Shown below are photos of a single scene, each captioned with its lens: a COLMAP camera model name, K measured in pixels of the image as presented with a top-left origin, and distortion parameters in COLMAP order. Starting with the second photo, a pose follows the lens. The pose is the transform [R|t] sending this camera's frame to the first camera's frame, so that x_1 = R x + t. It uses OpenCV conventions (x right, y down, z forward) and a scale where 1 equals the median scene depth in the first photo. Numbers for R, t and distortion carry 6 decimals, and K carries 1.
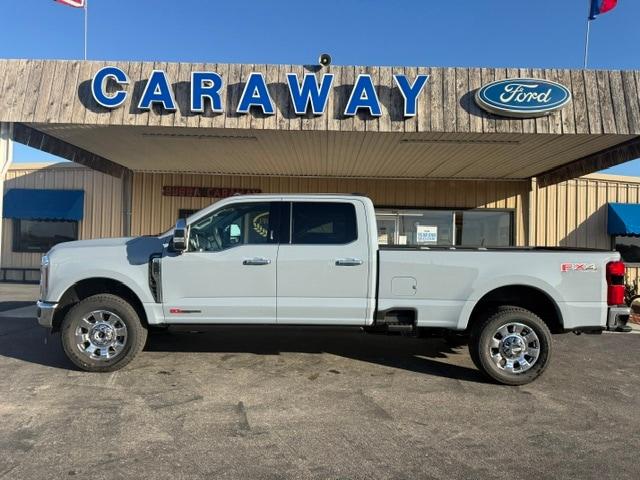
lens RADIAL K [[454.6, 0, 318.7], [0, 454.6, 238.7], [0, 0, 1]] dist [0.012682, -0.025905]
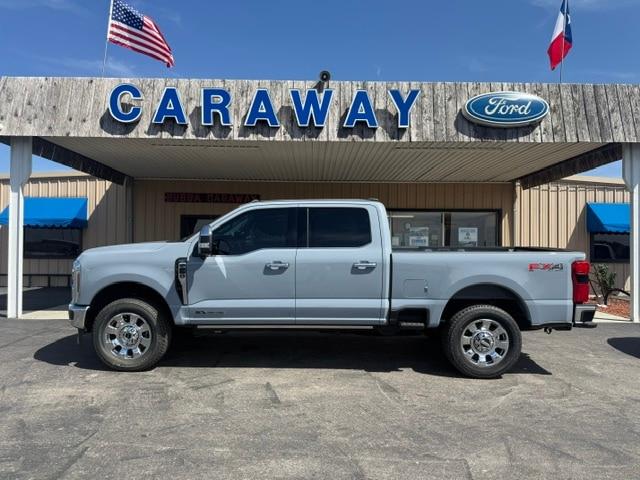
lens RADIAL K [[454.6, 0, 318.4], [0, 454.6, 244.5], [0, 0, 1]] dist [0.012682, -0.025905]
pose [[0.999542, -0.015744, 0.025854, -0.037144], [0.015534, 0.999845, 0.008292, -0.001318], [-0.025981, -0.007887, 0.999631, -0.090054]]
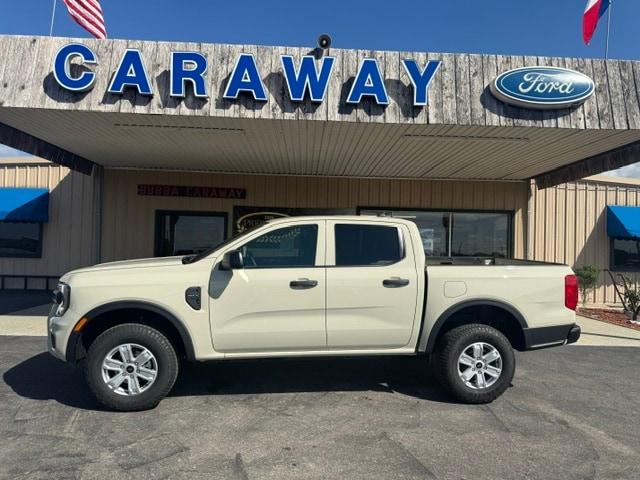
lens RADIAL K [[454.6, 0, 320.9], [0, 454.6, 244.1], [0, 0, 1]] dist [0.012682, -0.025905]
pose [[0.998655, 0.001500, 0.051831, -0.039172], [-0.001874, 0.999973, 0.007169, -0.005547], [-0.051818, -0.007257, 0.998630, 0.118226]]
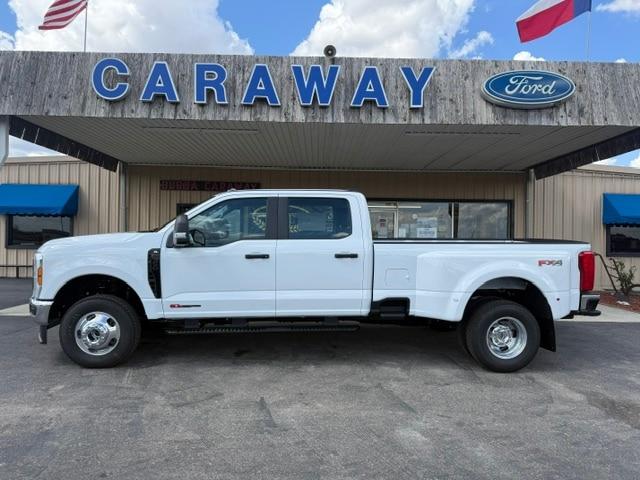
lens RADIAL K [[454.6, 0, 323.0], [0, 454.6, 238.6], [0, 0, 1]] dist [0.012682, -0.025905]
pose [[0.999509, -0.009922, 0.029717, -0.035819], [0.009444, 0.999824, 0.016189, -0.002158], [-0.029872, -0.015901, 0.999427, 0.005634]]
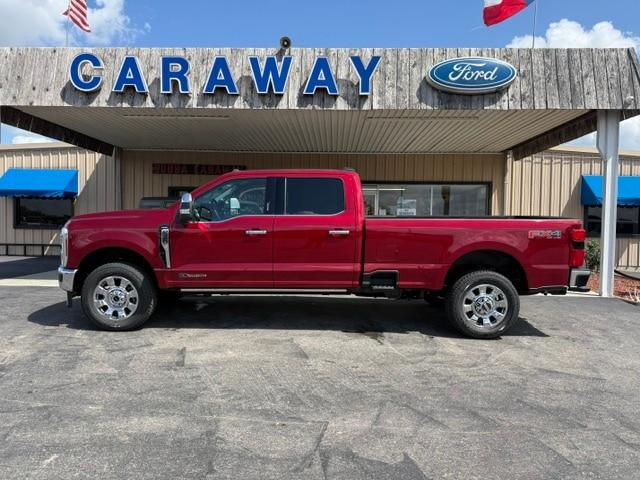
lens RADIAL K [[454.6, 0, 320.7], [0, 454.6, 241.3], [0, 0, 1]] dist [0.012682, -0.025905]
pose [[0.999796, -0.009111, -0.018021, 0.114127], [0.010116, 0.998351, 0.056499, 0.011623], [0.017476, -0.056670, 0.998240, -0.088006]]
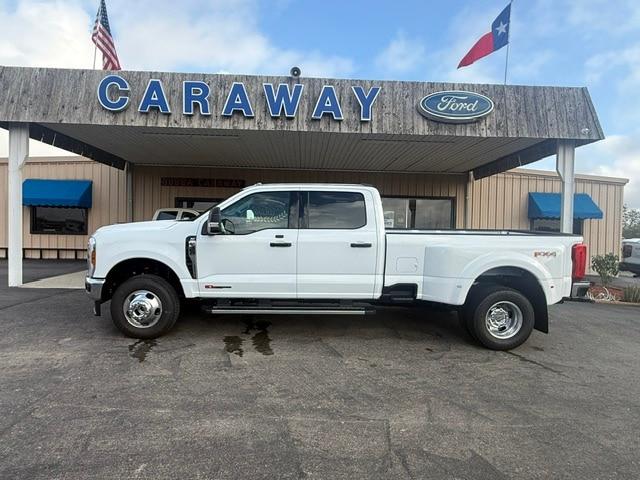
lens RADIAL K [[391.1, 0, 319.5], [0, 391.1, 241.2], [0, 0, 1]] dist [-0.023818, 0.015140]
pose [[0.998516, -0.004443, 0.054274, 0.019159], [0.001927, 0.998925, 0.046320, 0.005230], [-0.054421, -0.046146, 0.997451, -0.052470]]
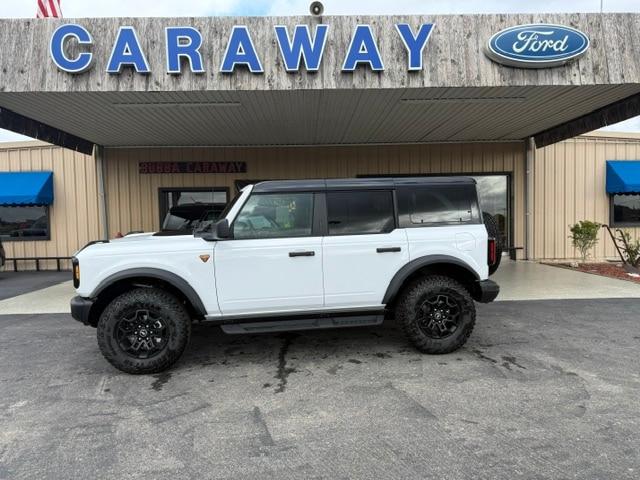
lens RADIAL K [[454.6, 0, 318.4], [0, 454.6, 244.0], [0, 0, 1]] dist [0.012682, -0.025905]
pose [[0.998048, -0.047667, 0.040349, -0.041550], [0.044682, 0.996411, 0.071900, -0.002203], [-0.043632, -0.069957, 0.996595, 0.090482]]
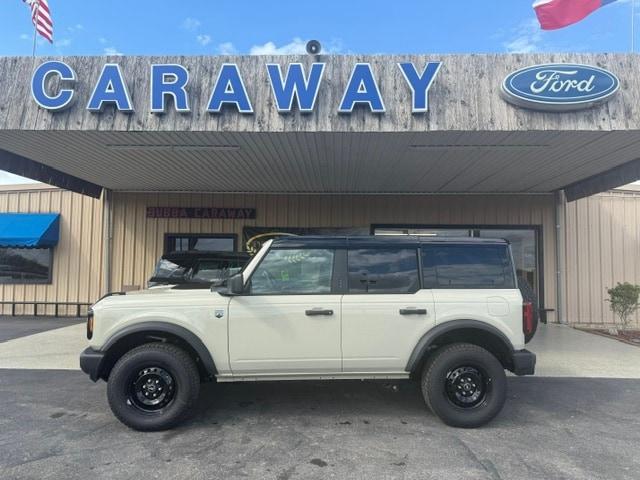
lens RADIAL K [[454.6, 0, 323.7], [0, 454.6, 243.1], [0, 0, 1]] dist [0.012682, -0.025905]
pose [[0.999767, -0.015833, -0.014678, 0.039266], [0.015262, 0.999152, -0.038249, -0.009181], [0.015271, 0.038016, 0.999160, 0.199869]]
